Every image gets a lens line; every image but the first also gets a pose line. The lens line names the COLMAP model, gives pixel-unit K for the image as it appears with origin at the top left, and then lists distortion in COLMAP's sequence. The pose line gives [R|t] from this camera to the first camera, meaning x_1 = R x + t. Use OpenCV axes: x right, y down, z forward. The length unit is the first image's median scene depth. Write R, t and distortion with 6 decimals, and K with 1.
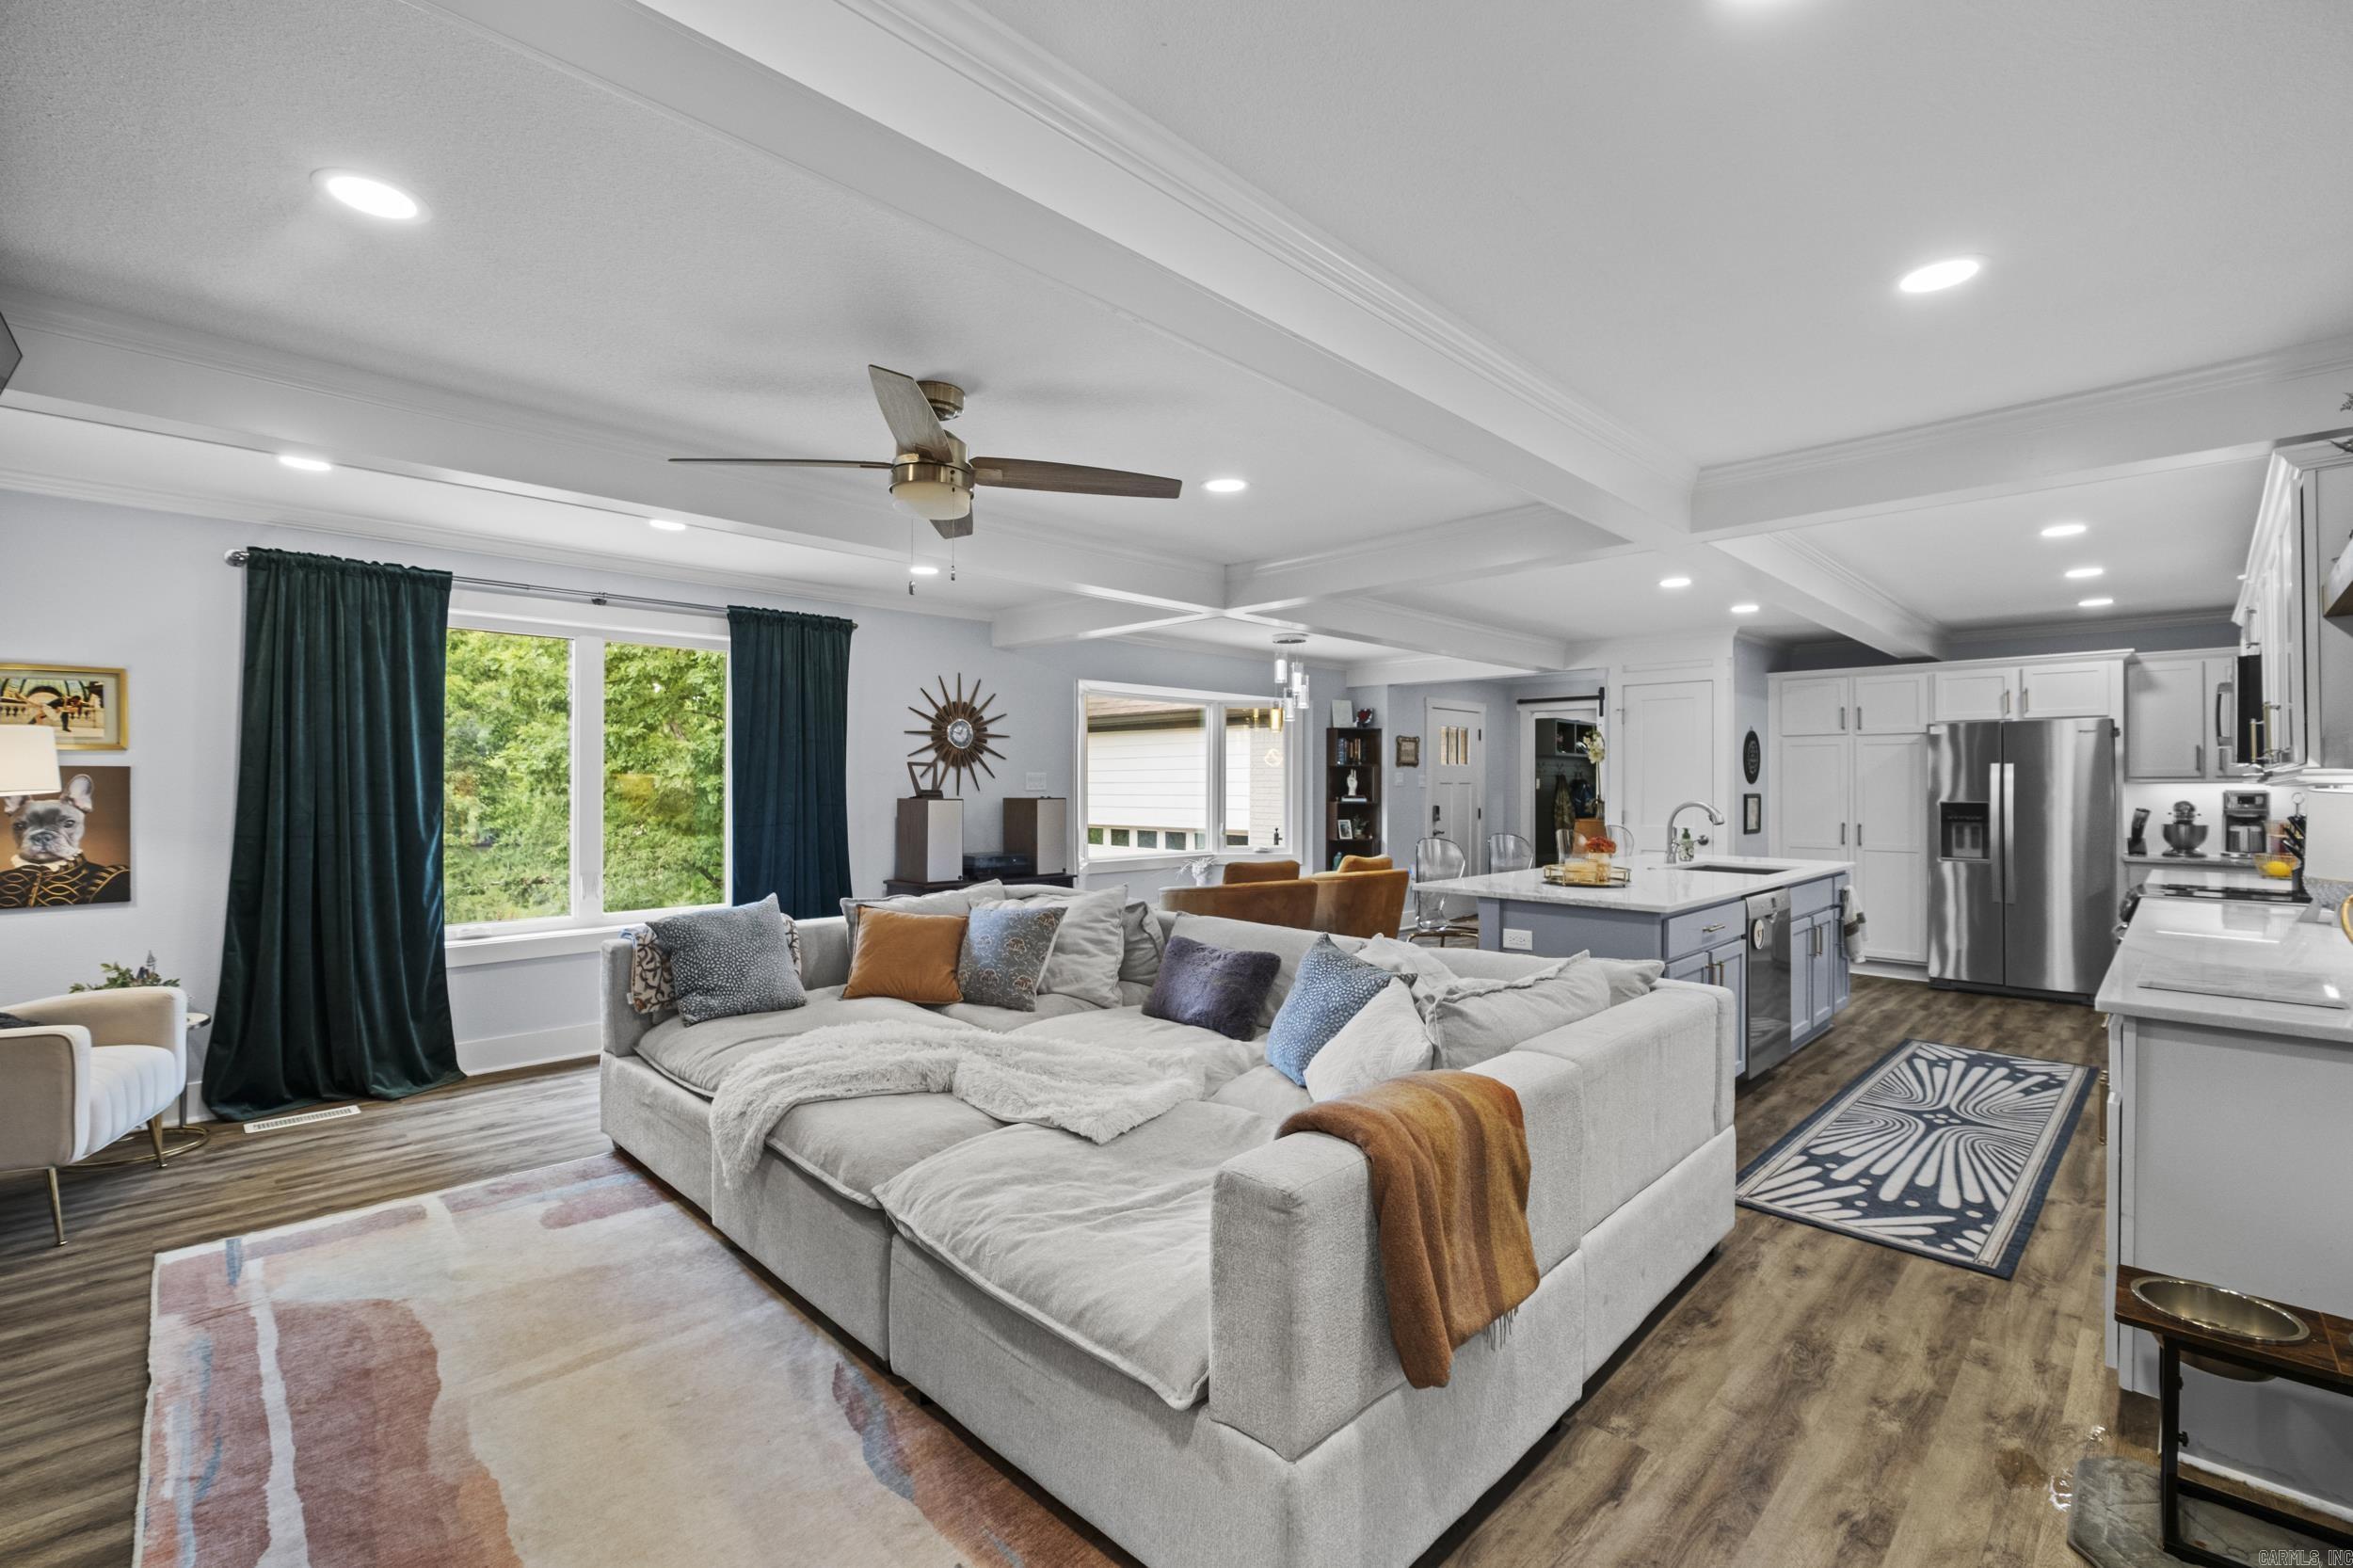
lens RADIAL K [[1022.4, 0, 1164.7], [0, 1022.4, 777.7], [0, 0, 1]] dist [-0.011463, 0.001729]
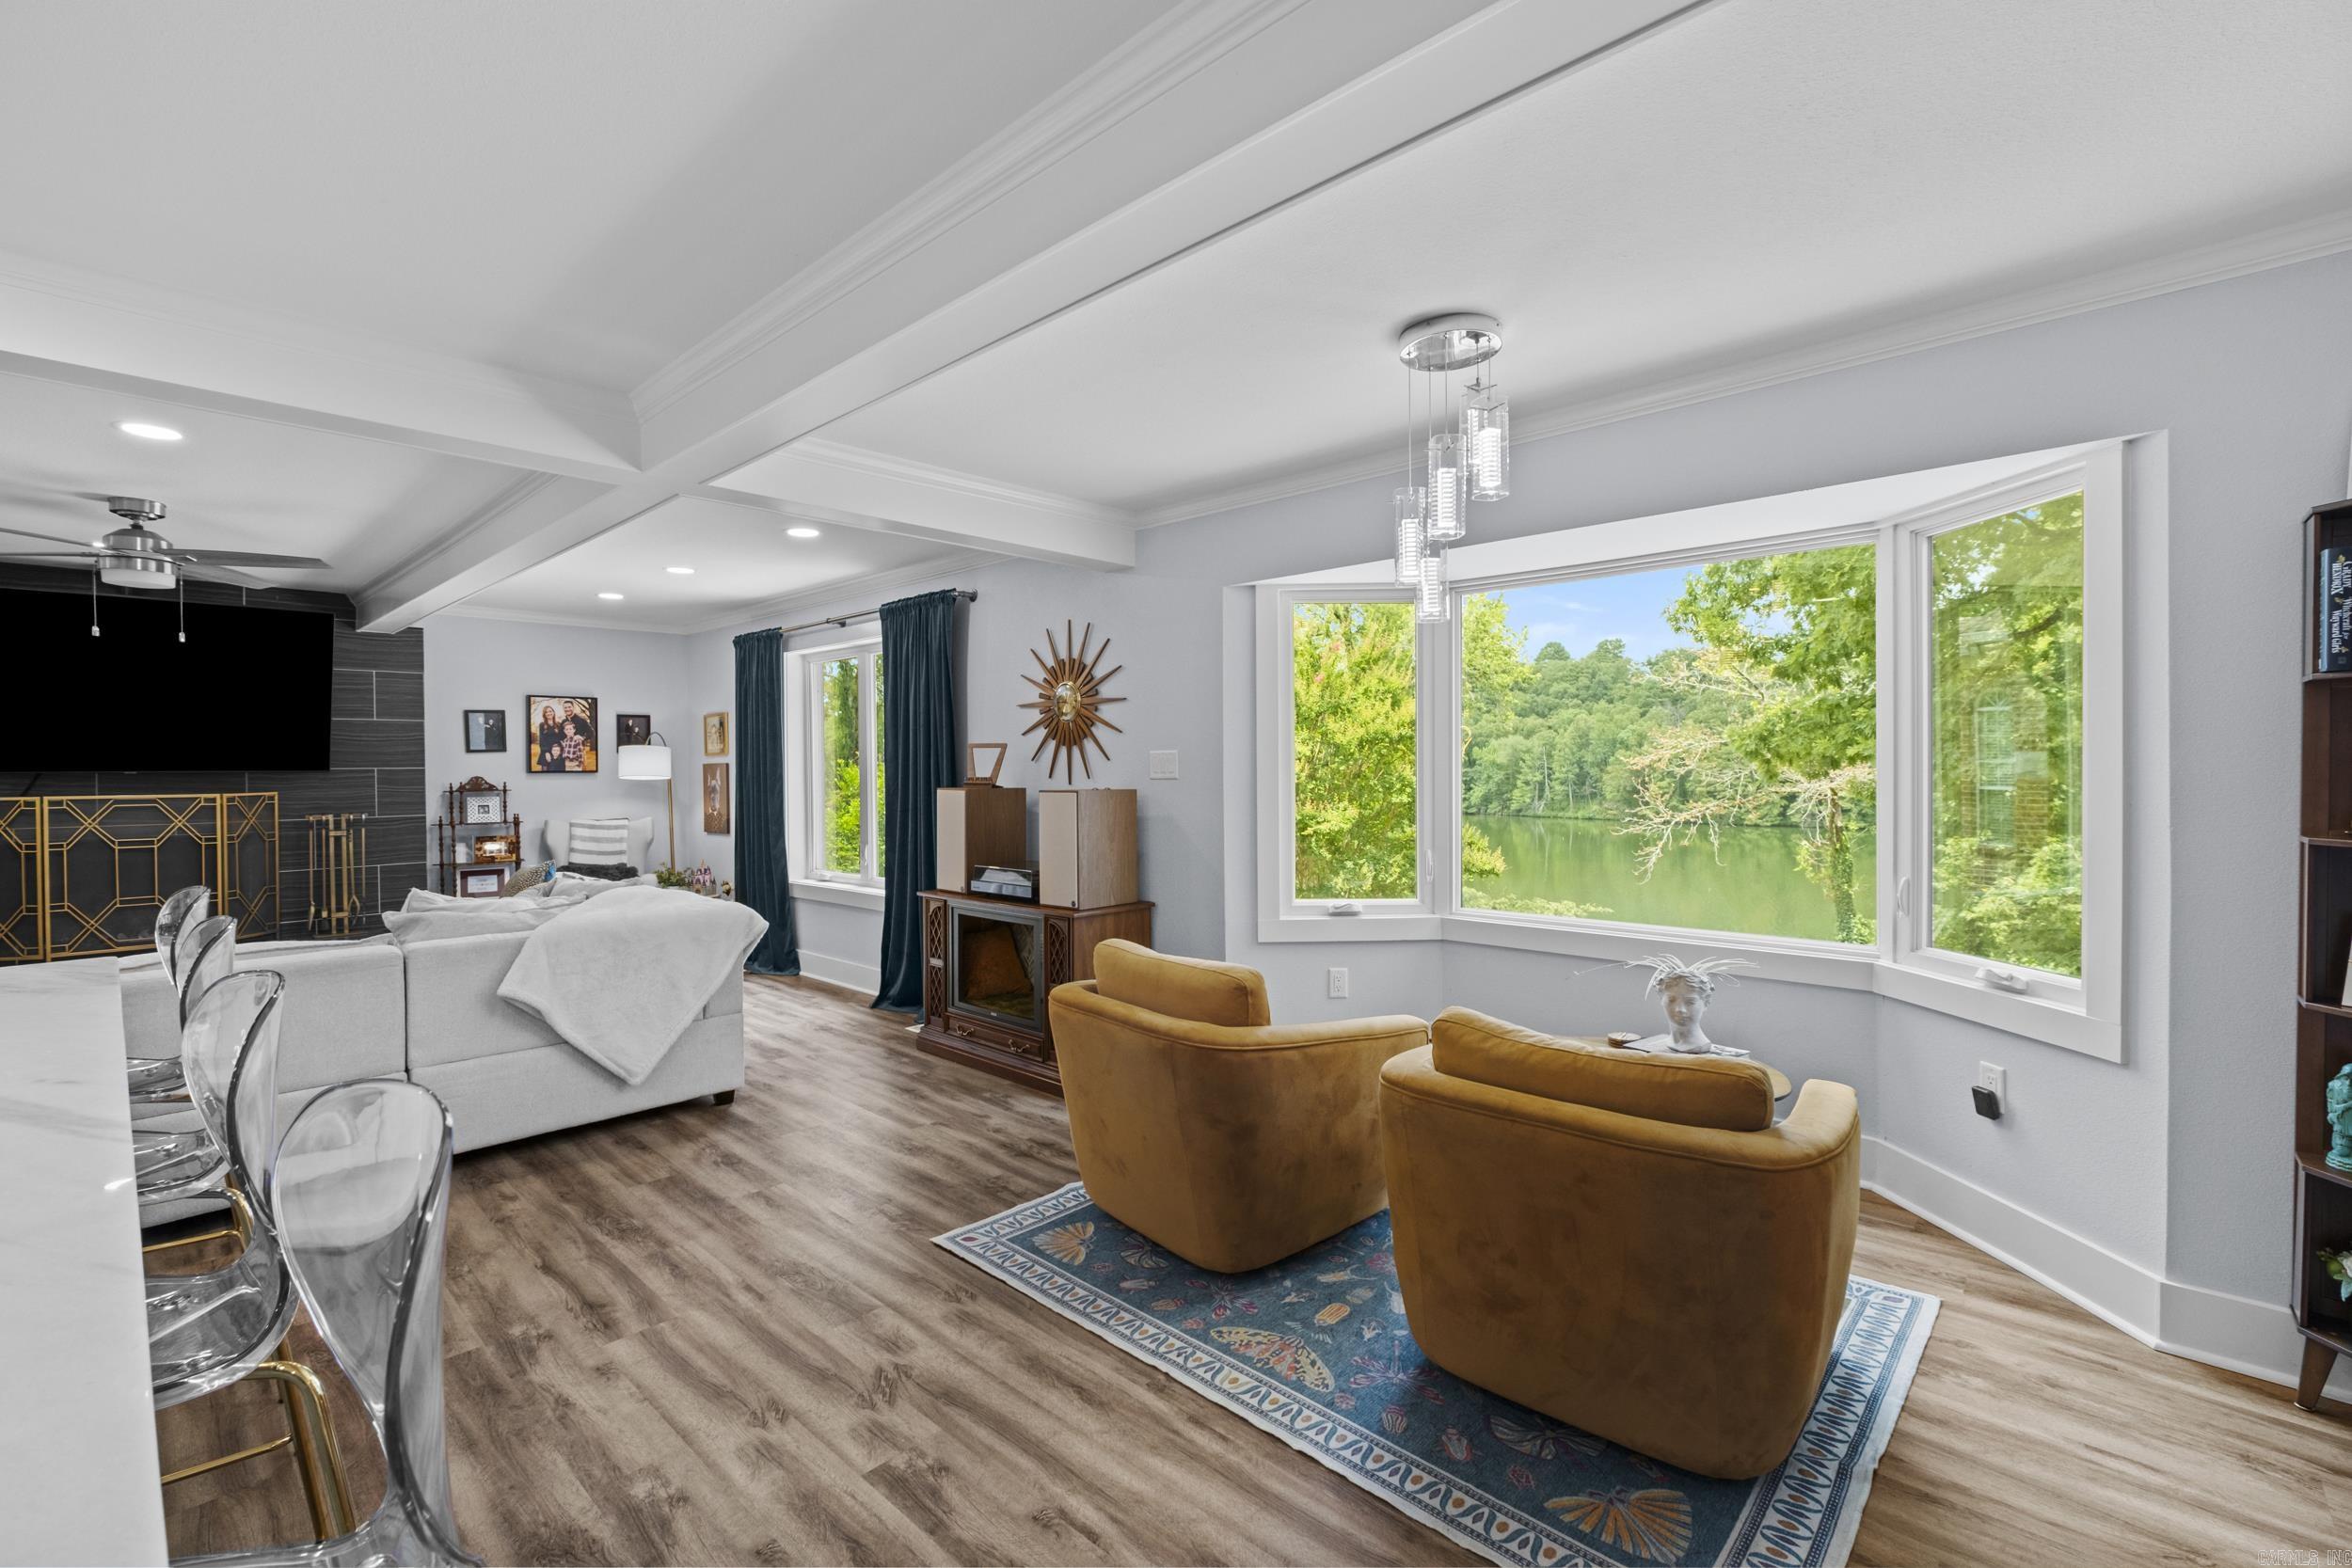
lens RADIAL K [[1021.8, 0, 1166.7], [0, 1021.8, 770.3], [0, 0, 1]] dist [-0.011463, 0.001729]
pose [[0.034458, -0.000698, -0.999406, 0.738052], [0.012972, 0.999916, -0.000252, 0.011043], [0.999322, -0.012956, 0.034465, 1.414911]]
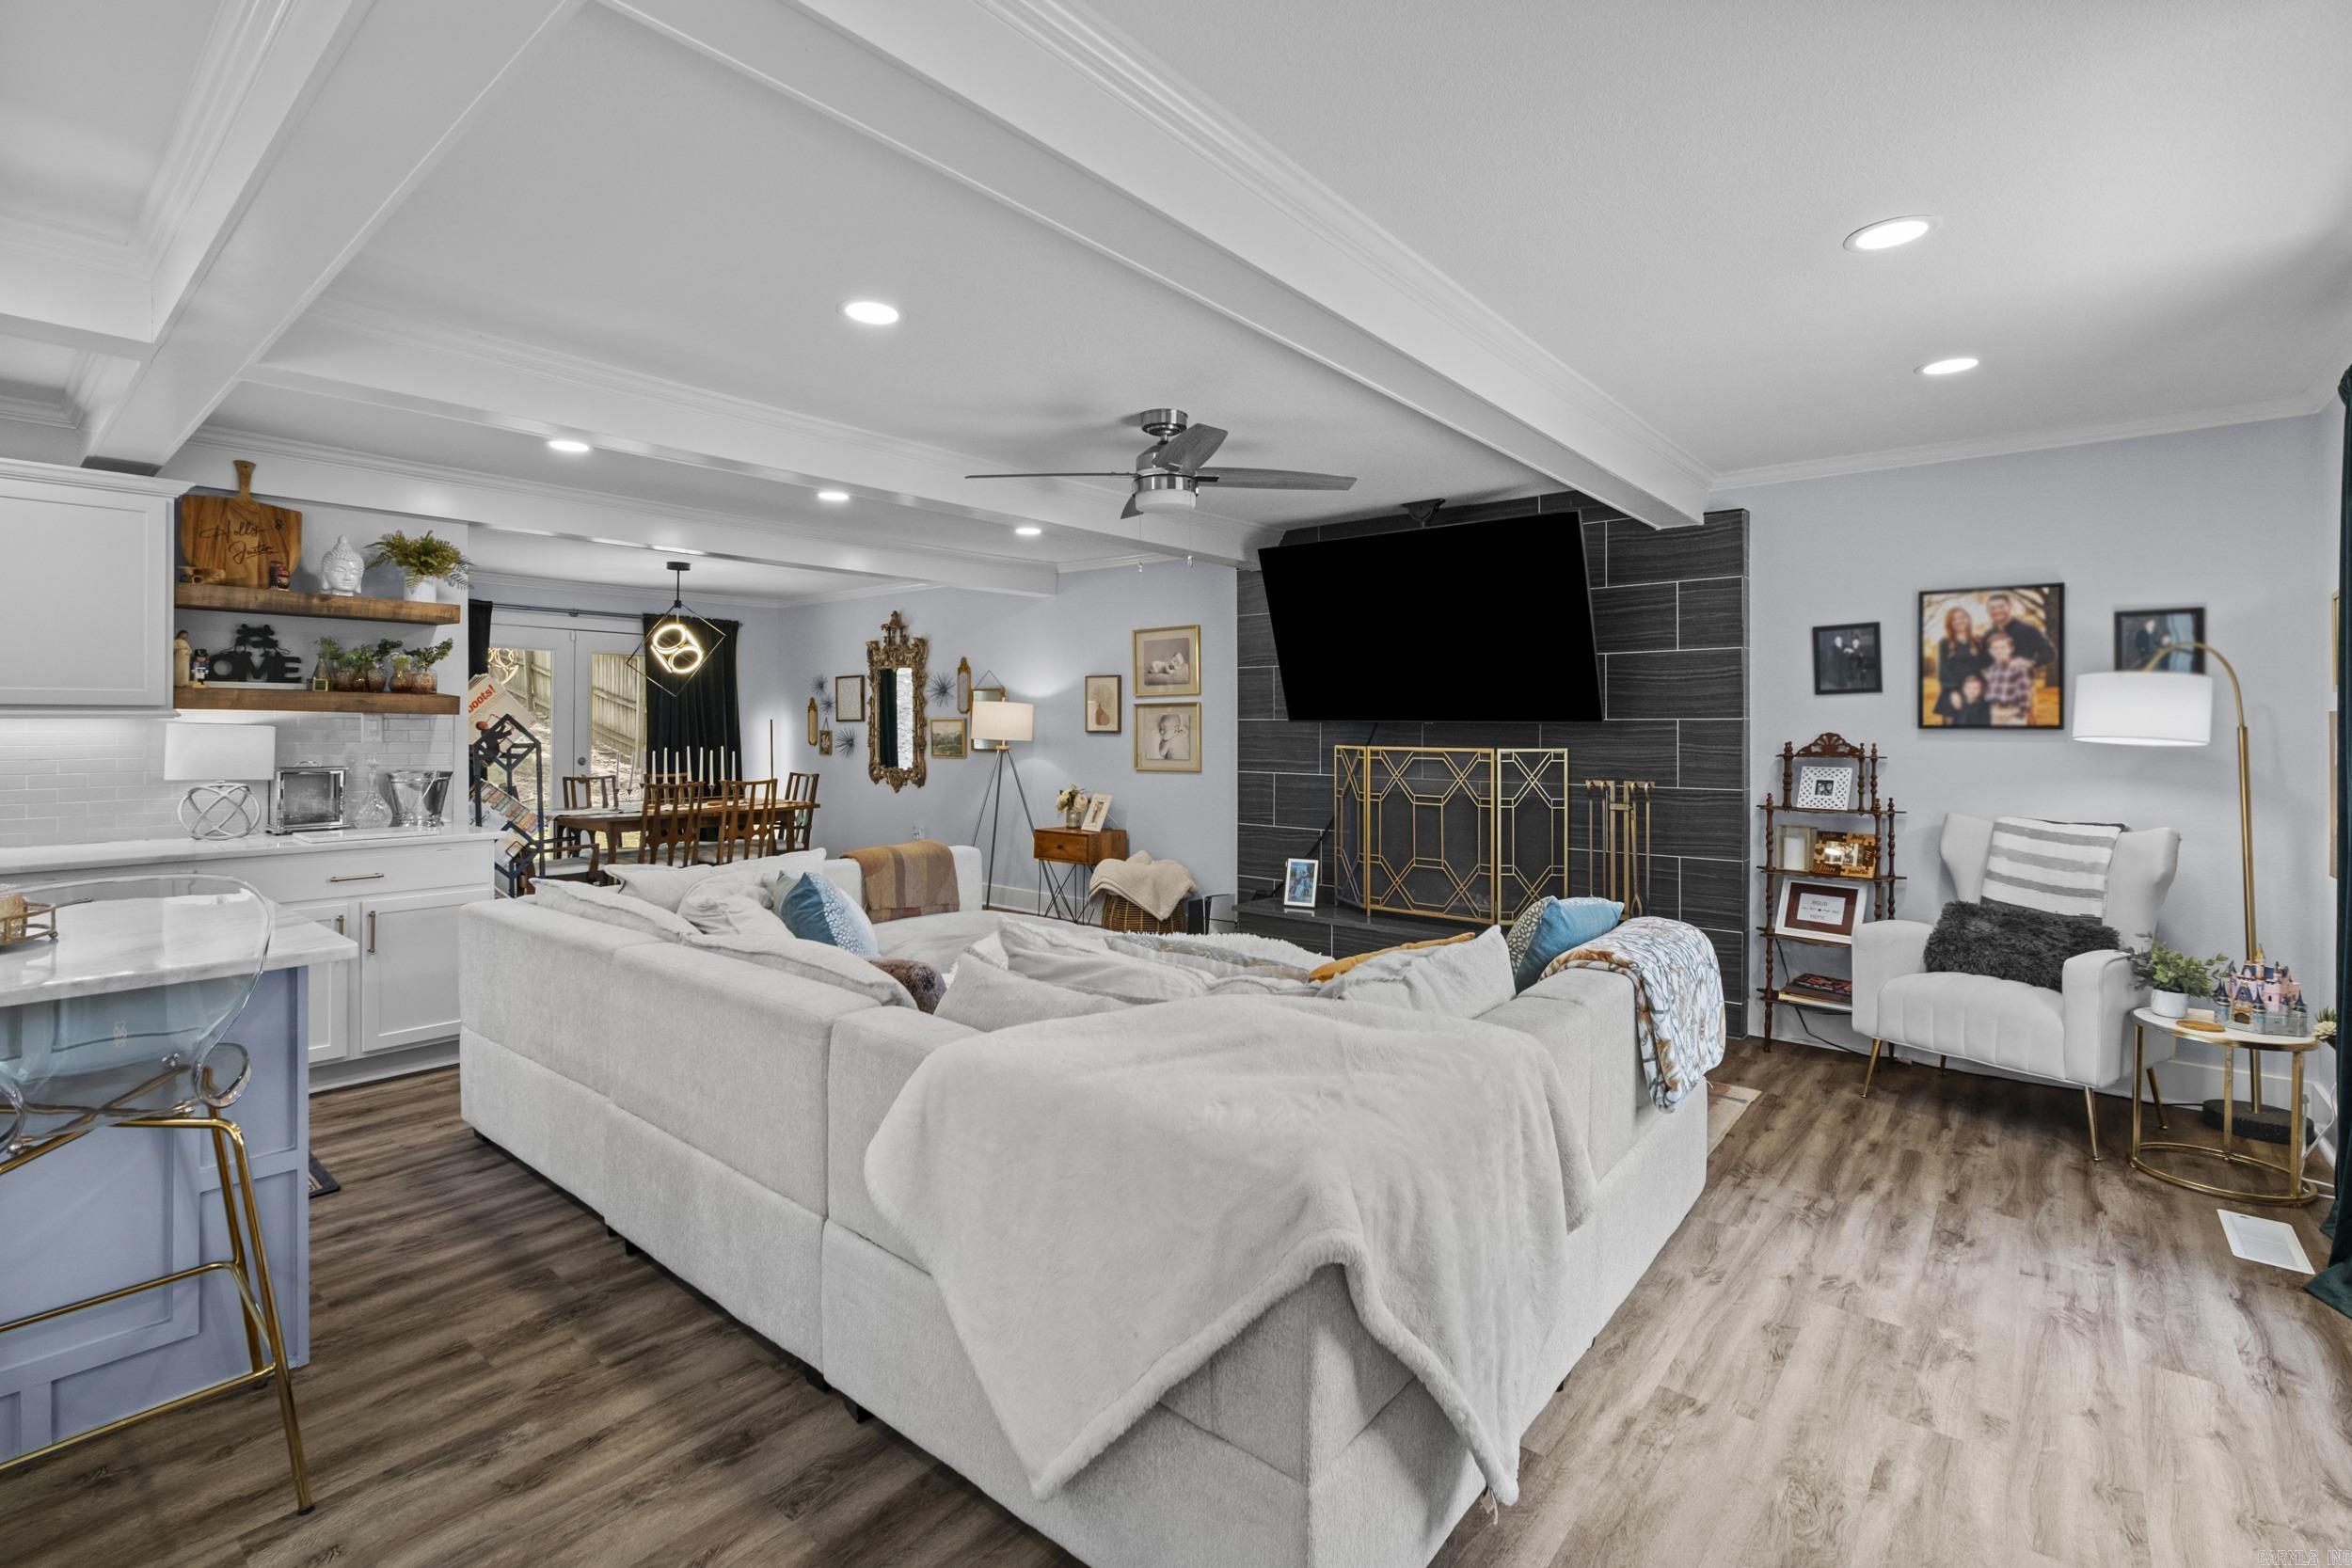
lens RADIAL K [[1021.8, 0, 1145.9], [0, 1021.8, 751.9], [0, 0, 1]] dist [-0.011463, 0.001729]
pose [[-0.996333, -0.003626, -0.085485, -0.058373], [-0.005375, 0.999781, 0.020235, 0.008367], [0.085393, 0.020621, -0.996134, 1.333874]]
